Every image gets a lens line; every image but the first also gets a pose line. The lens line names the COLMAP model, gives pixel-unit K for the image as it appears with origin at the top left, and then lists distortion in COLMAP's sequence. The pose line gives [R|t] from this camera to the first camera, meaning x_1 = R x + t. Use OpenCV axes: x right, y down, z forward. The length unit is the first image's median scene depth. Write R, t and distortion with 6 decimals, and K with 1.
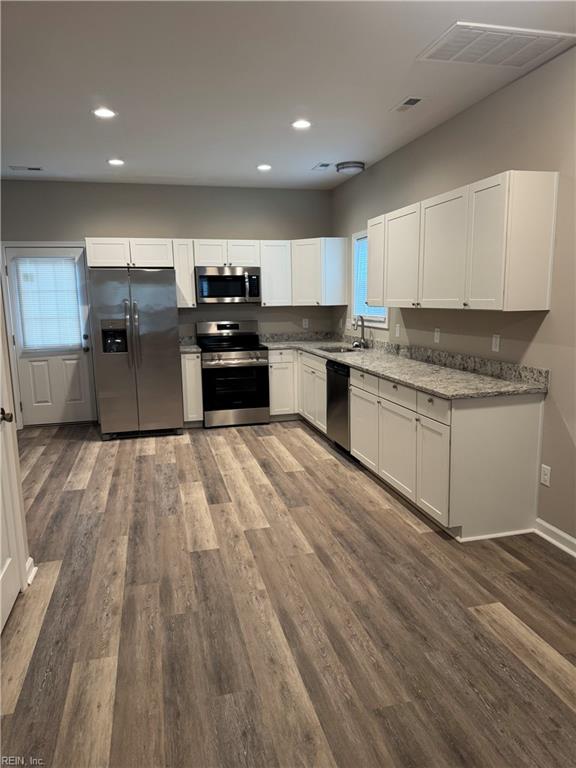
lens RADIAL K [[553.8, 0, 293.2], [0, 553.8, 387.1], [0, 0, 1]] dist [0.034247, -0.039771]
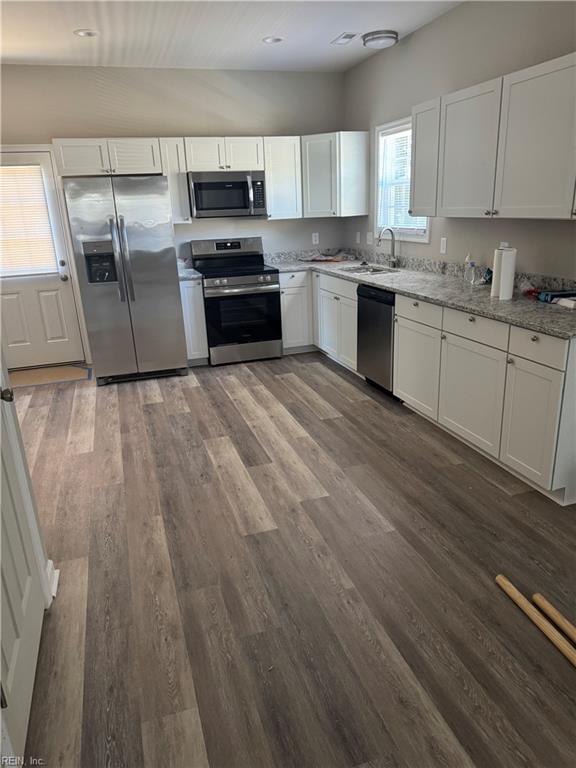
lens RADIAL K [[553.8, 0, 283.8], [0, 553.8, 389.4], [0, 0, 1]] dist [0.034247, -0.039771]
pose [[0.998403, -0.038185, 0.041628, -0.130691], [0.031359, 0.987604, 0.153805, -0.033022], [-0.046985, -0.152254, 0.987224, 0.194029]]
